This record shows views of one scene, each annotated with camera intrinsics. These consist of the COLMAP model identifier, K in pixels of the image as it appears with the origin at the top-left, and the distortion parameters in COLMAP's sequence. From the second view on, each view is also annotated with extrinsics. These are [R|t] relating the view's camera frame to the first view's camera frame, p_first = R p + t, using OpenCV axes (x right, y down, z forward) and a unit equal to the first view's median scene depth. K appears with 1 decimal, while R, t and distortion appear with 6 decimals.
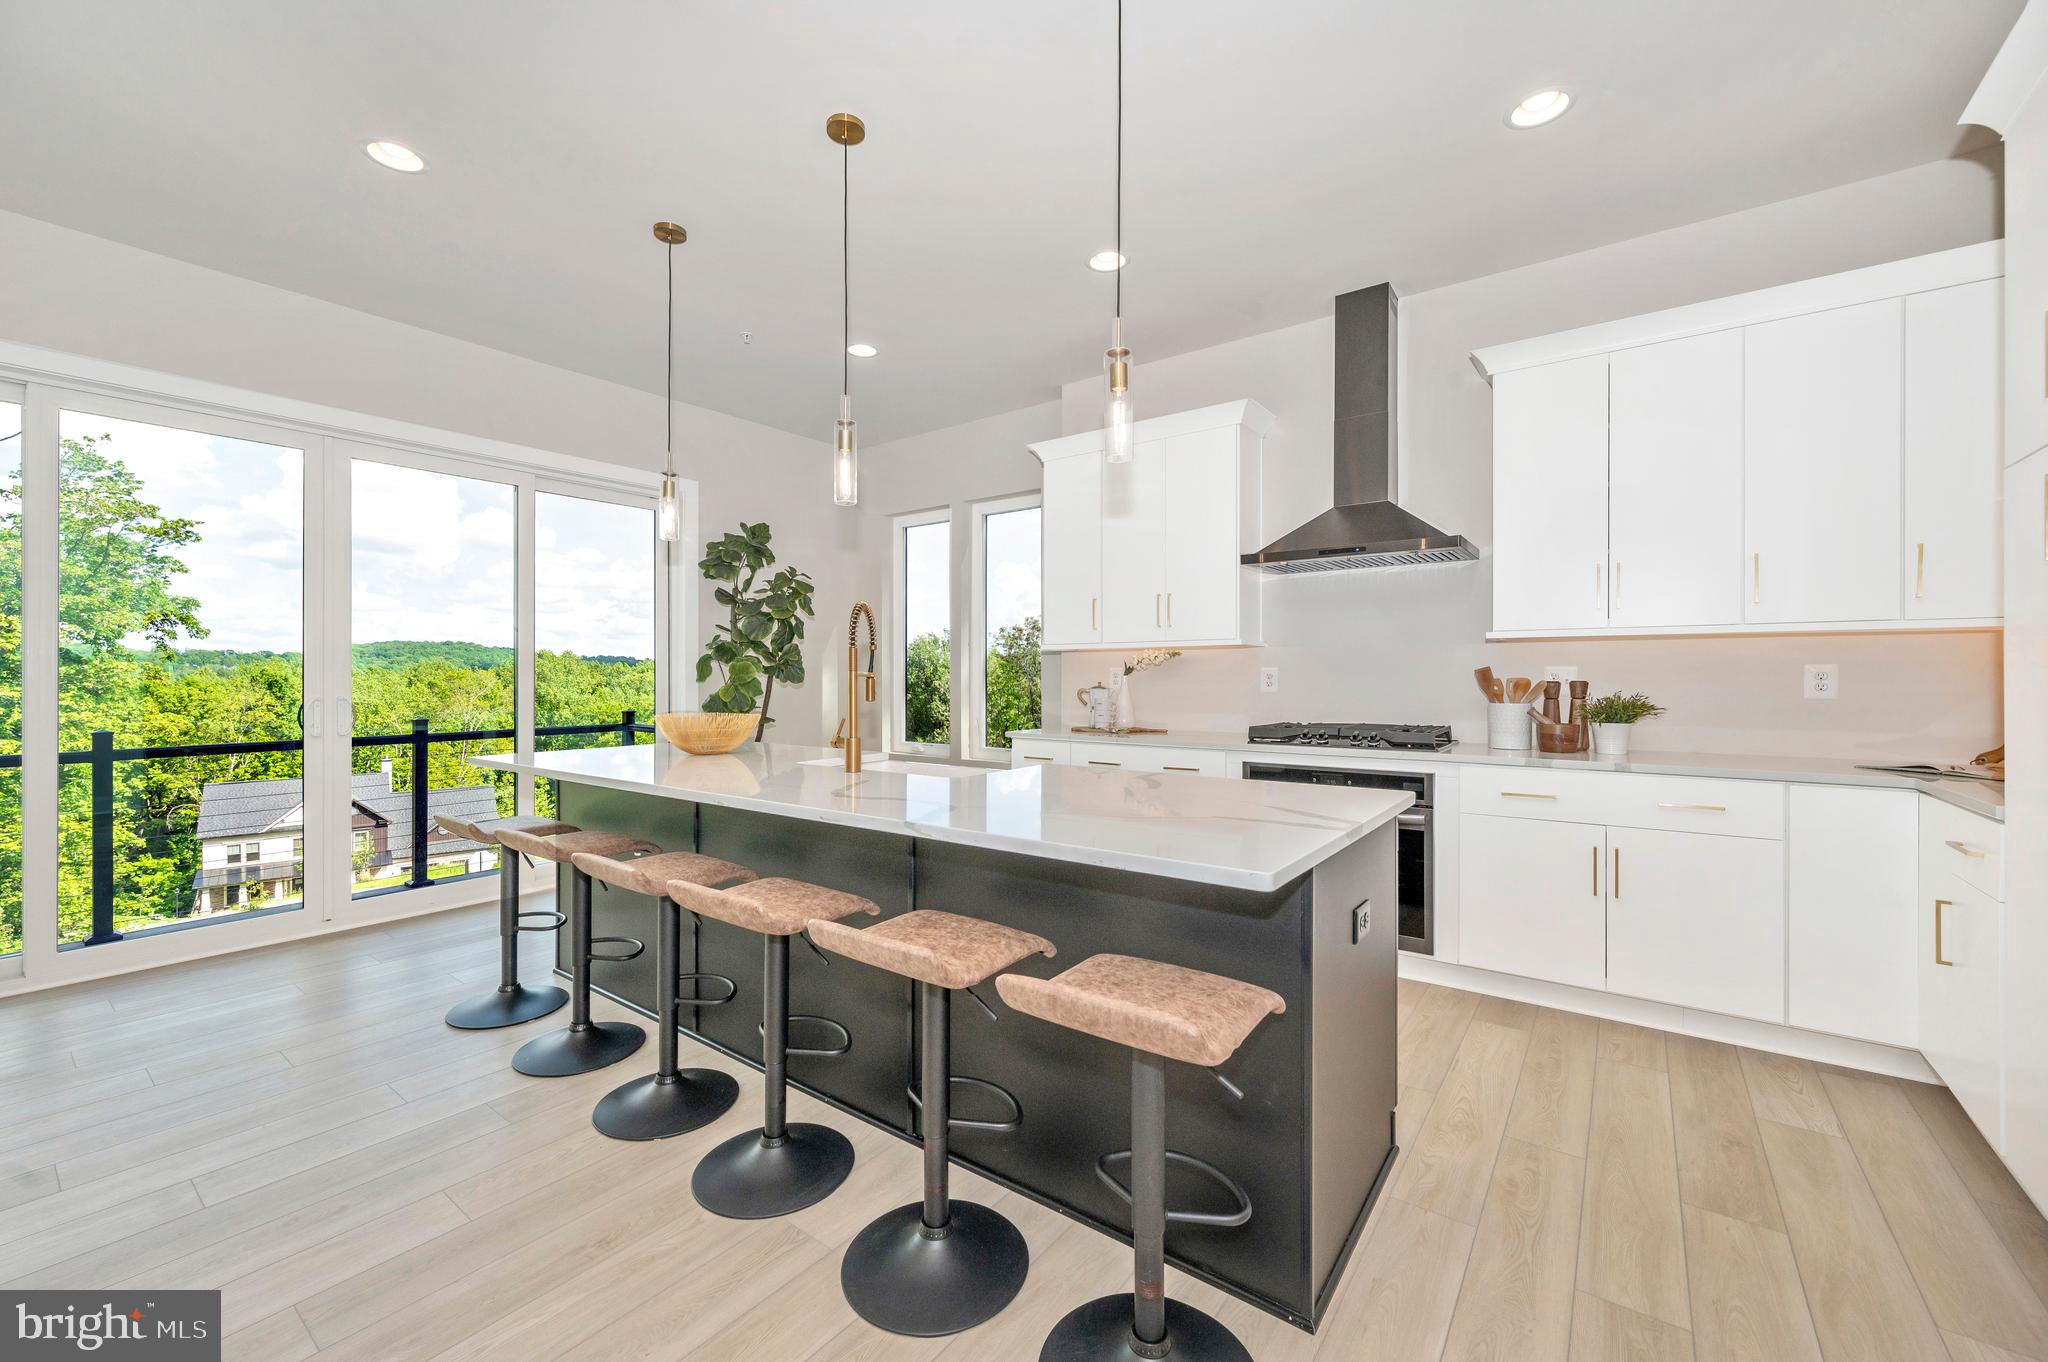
lens RADIAL K [[819.8, 0, 1030.3], [0, 819.8, 668.9], [0, 0, 1]] dist [-0.001507, 0.000873]
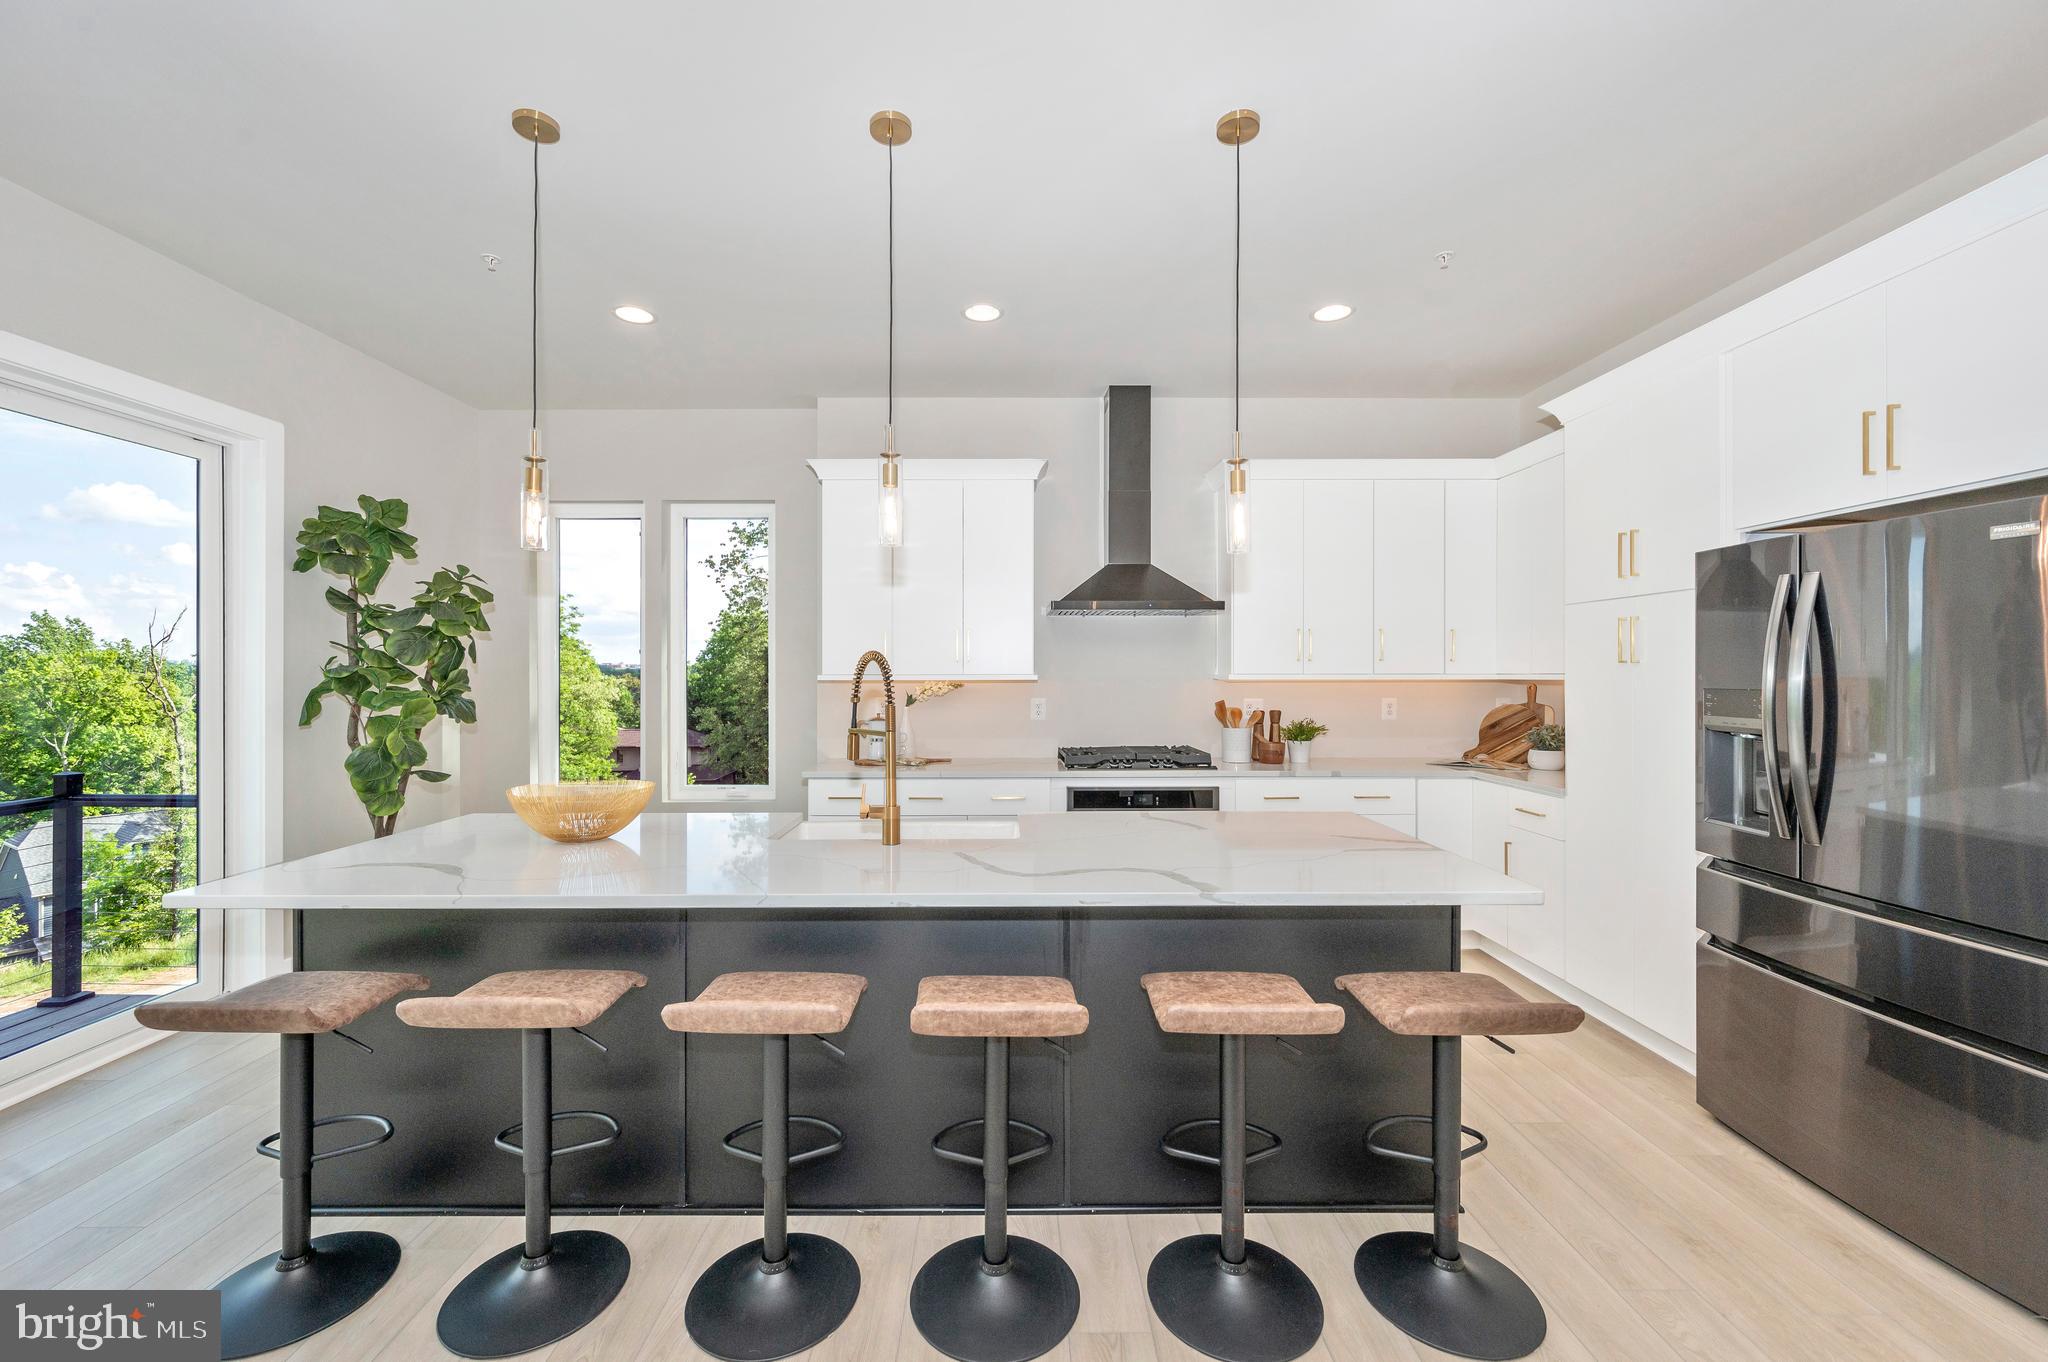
lens RADIAL K [[819.8, 0, 1011.1], [0, 819.8, 674.8], [0, 0, 1]] dist [-0.001507, 0.000873]
pose [[0.797779, 0.000287, 0.602949, -0.460350], [-0.007917, 0.999919, 0.009999, -0.049529], [-0.602898, -0.012751, 0.797717, 0.142449]]
